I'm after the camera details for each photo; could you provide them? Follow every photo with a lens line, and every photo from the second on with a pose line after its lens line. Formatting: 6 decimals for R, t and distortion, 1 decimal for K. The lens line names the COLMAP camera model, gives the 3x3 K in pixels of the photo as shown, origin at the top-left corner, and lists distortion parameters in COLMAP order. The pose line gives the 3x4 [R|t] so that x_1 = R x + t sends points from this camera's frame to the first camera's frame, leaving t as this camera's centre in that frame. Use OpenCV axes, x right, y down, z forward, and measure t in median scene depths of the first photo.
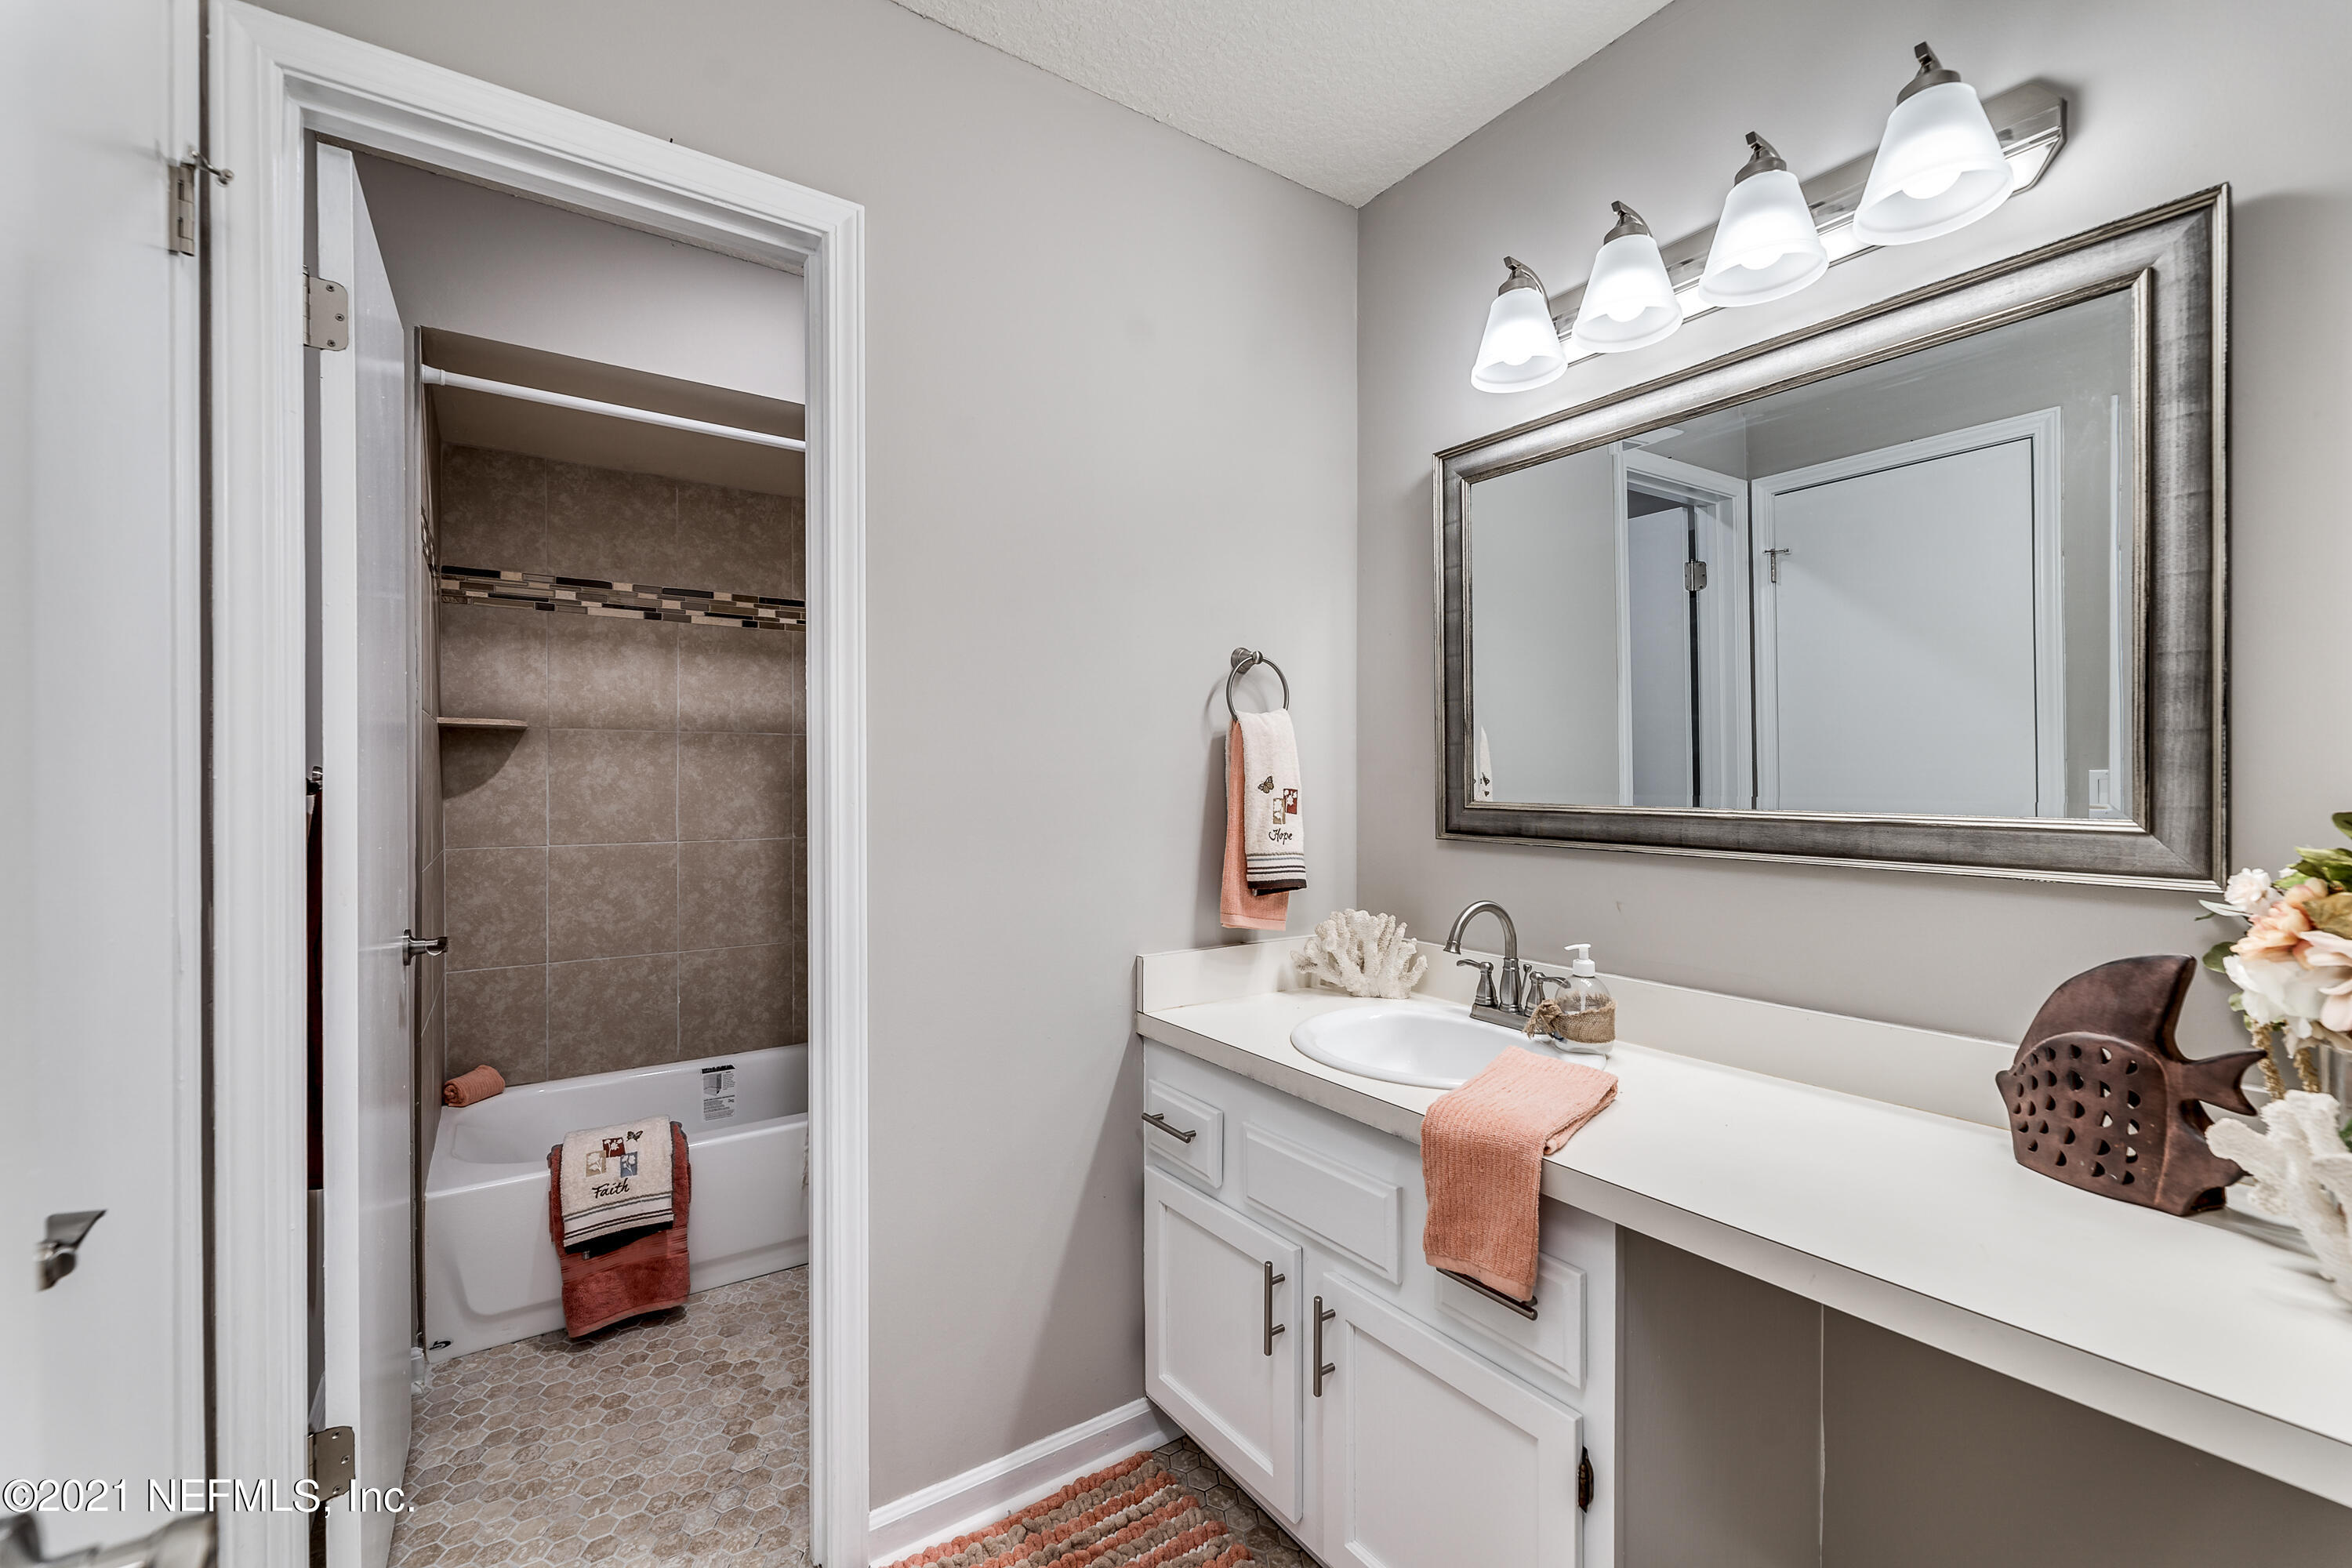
lens RADIAL K [[974.8, 0, 1173.9], [0, 974.8, 782.3], [0, 0, 1]] dist [-0.000927, 0.001201]
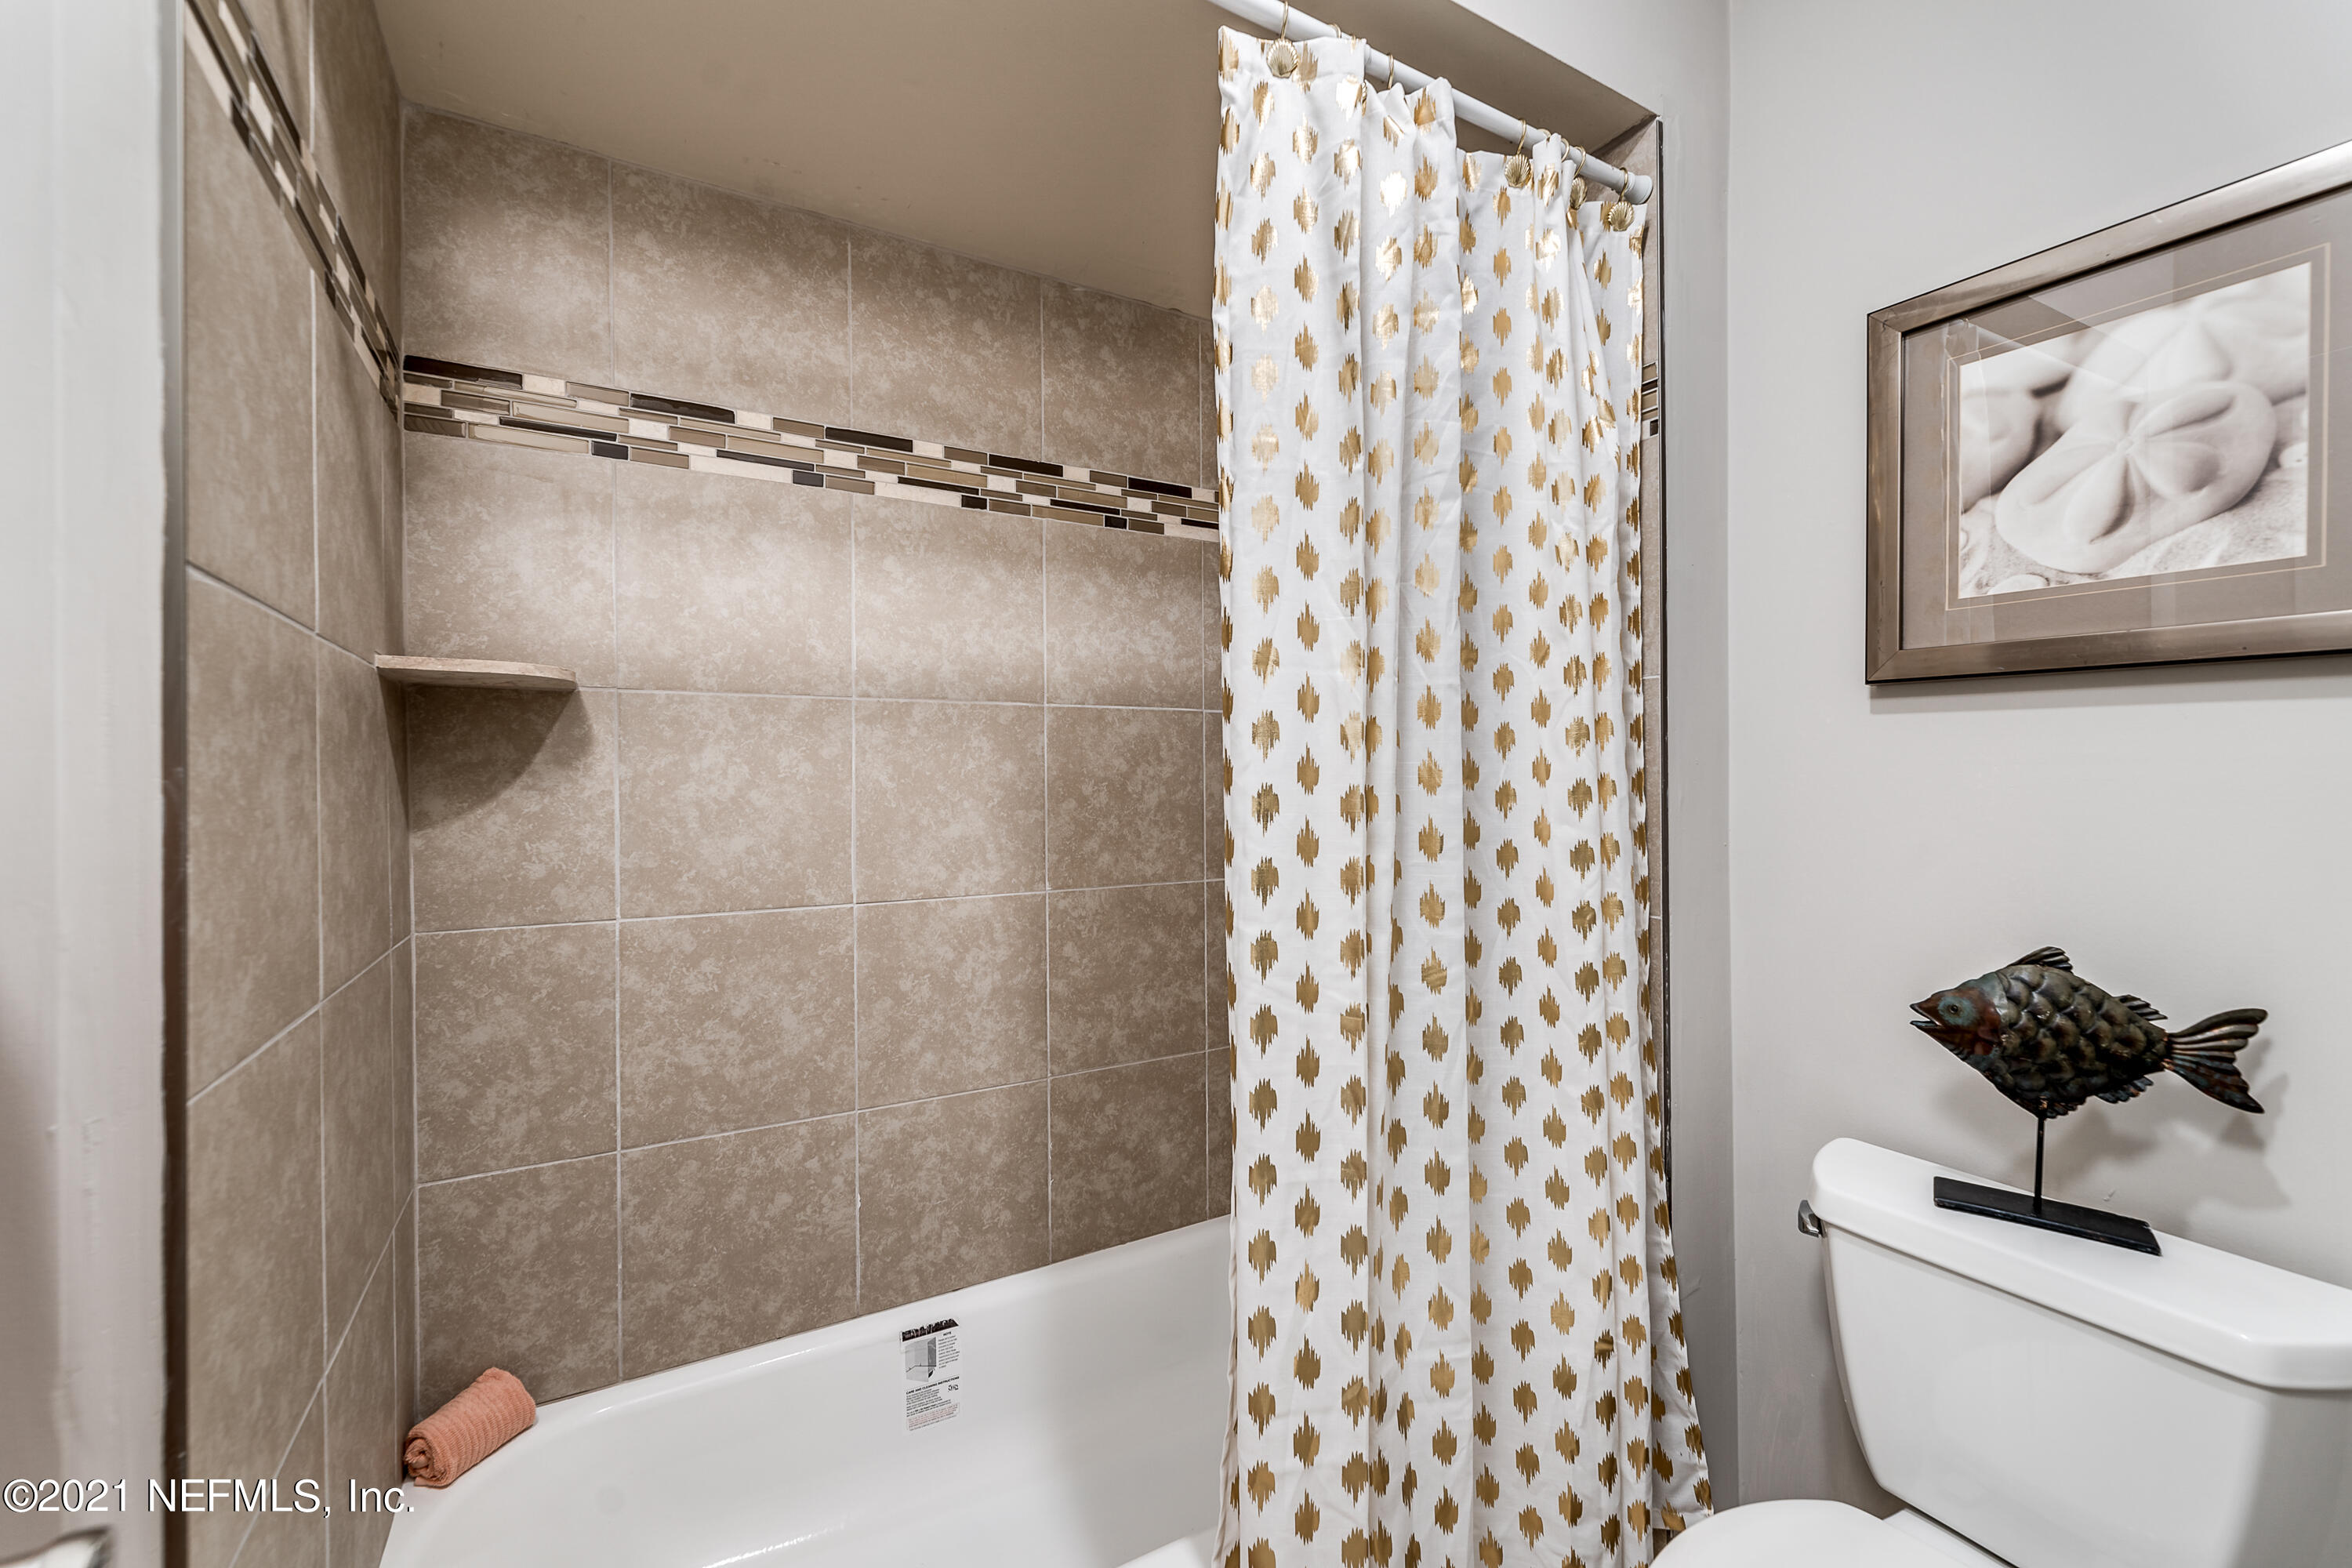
lens RADIAL K [[974.8, 0, 1176.1], [0, 974.8, 784.9], [0, 0, 1]] dist [-0.000927, 0.001201]
pose [[0.996850, -0.008572, -0.078850, -0.301218], [0.008319, 0.999959, -0.003536, -0.001070], [0.078877, 0.002869, 0.996880, 0.499008]]
